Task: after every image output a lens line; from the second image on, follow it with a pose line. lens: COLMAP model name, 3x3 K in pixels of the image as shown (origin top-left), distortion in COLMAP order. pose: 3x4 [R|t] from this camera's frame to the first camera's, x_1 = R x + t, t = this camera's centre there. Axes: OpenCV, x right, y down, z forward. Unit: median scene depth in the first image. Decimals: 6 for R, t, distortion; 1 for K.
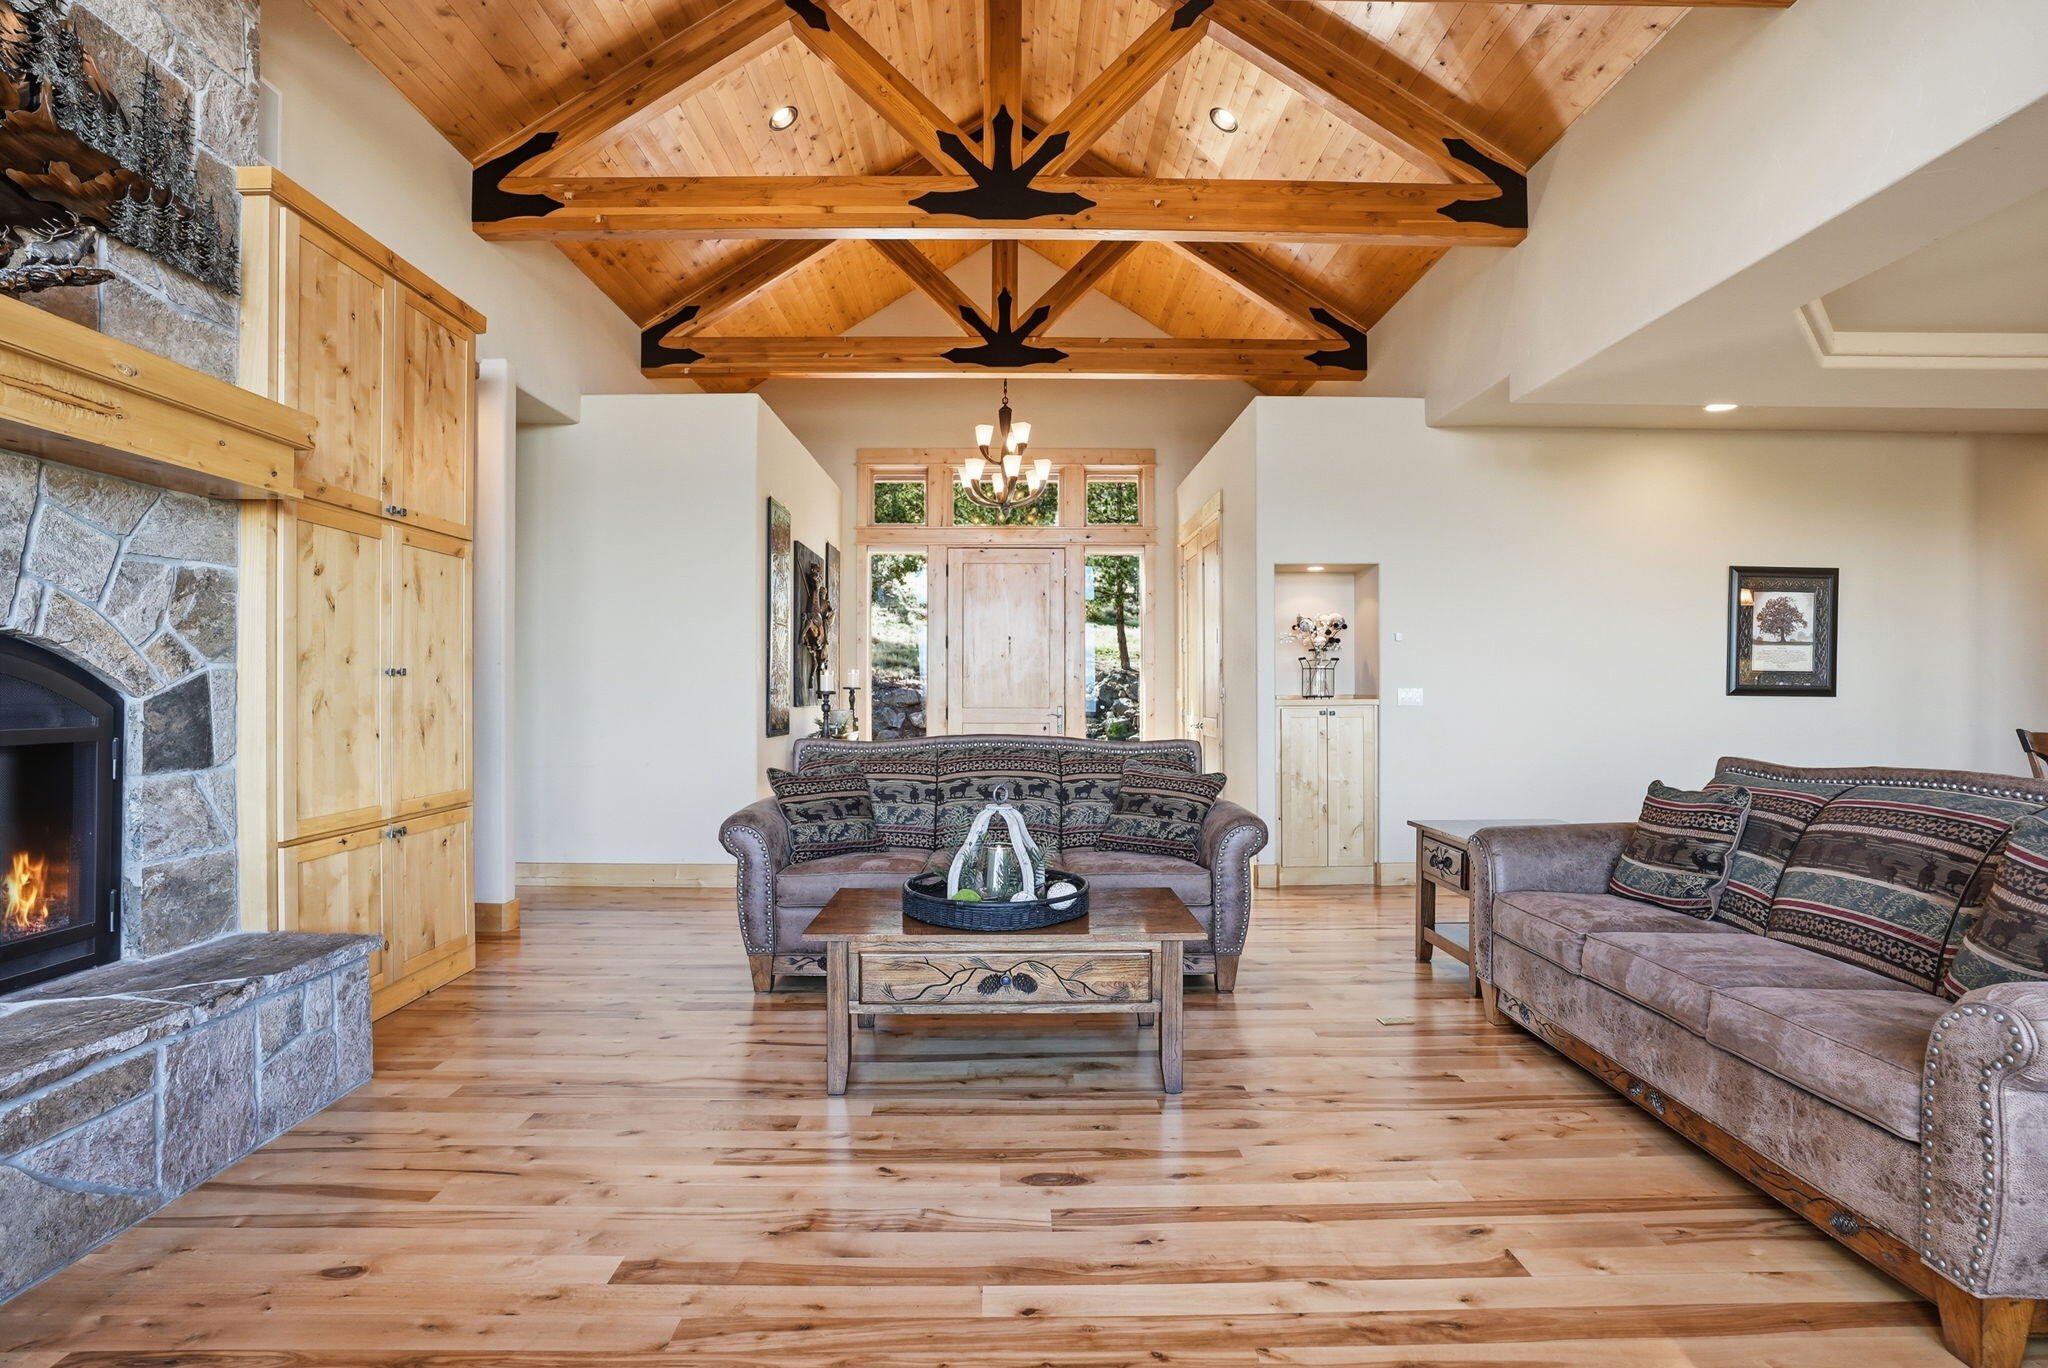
lens RADIAL K [[1009.6, 0, 1021.6], [0, 1009.6, 688.7], [0, 0, 1]] dist [-0.051220, 0.014472]
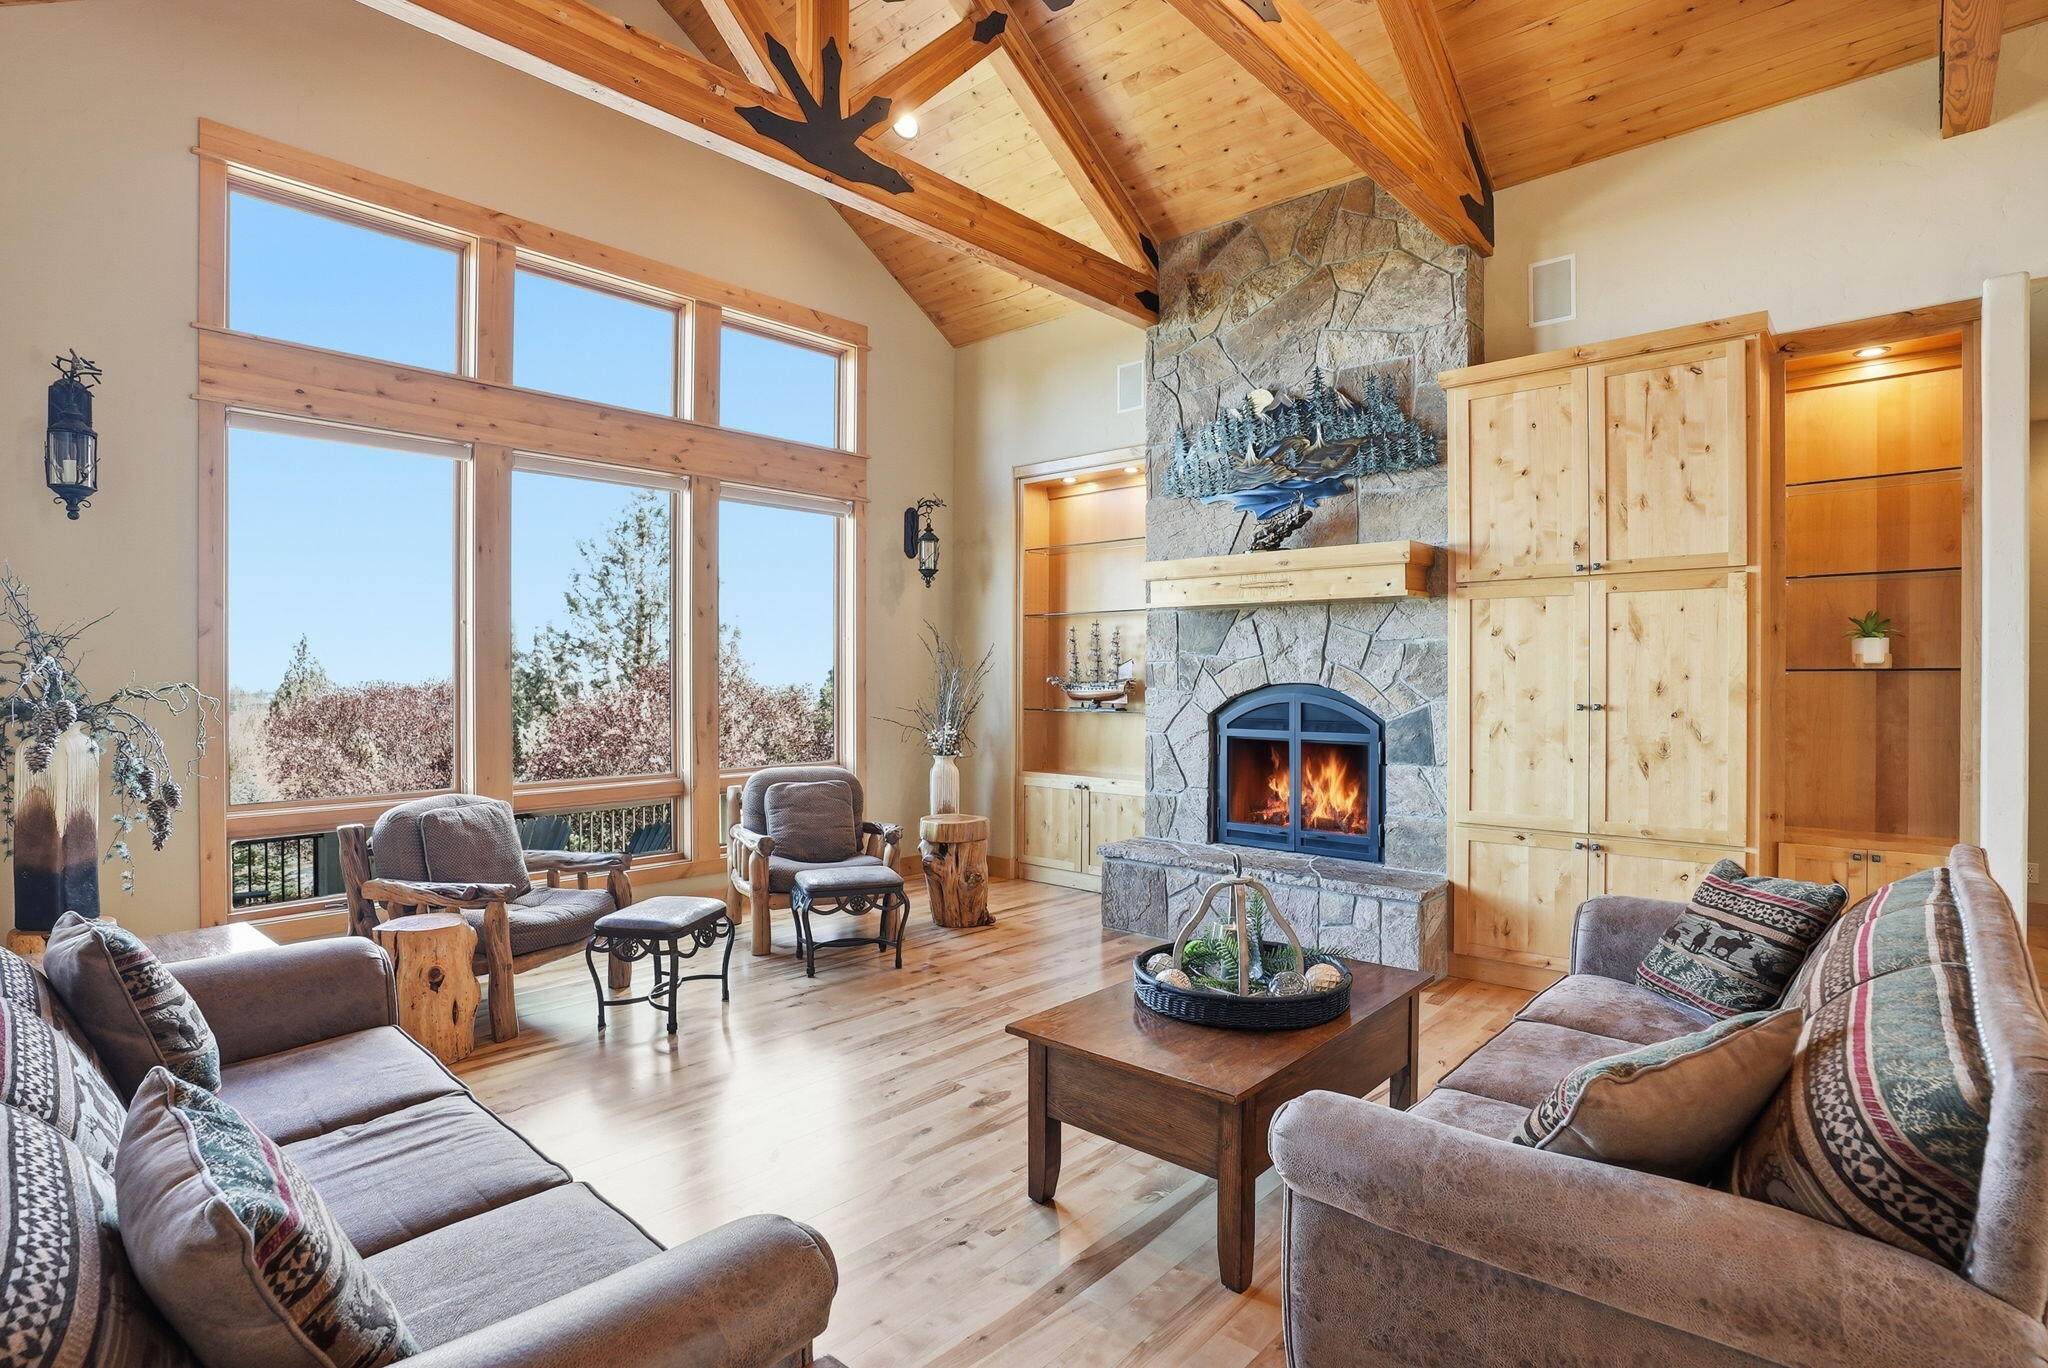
lens RADIAL K [[1009.6, 0, 1043.8], [0, 1009.6, 673.5], [0, 0, 1]] dist [-0.051220, 0.014472]
pose [[-0.678529, -0.003753, -0.734564, 0.253431], [-0.002716, 0.999993, -0.002601, -0.020189], [0.734568, 0.000231, -0.678535, 0.517390]]
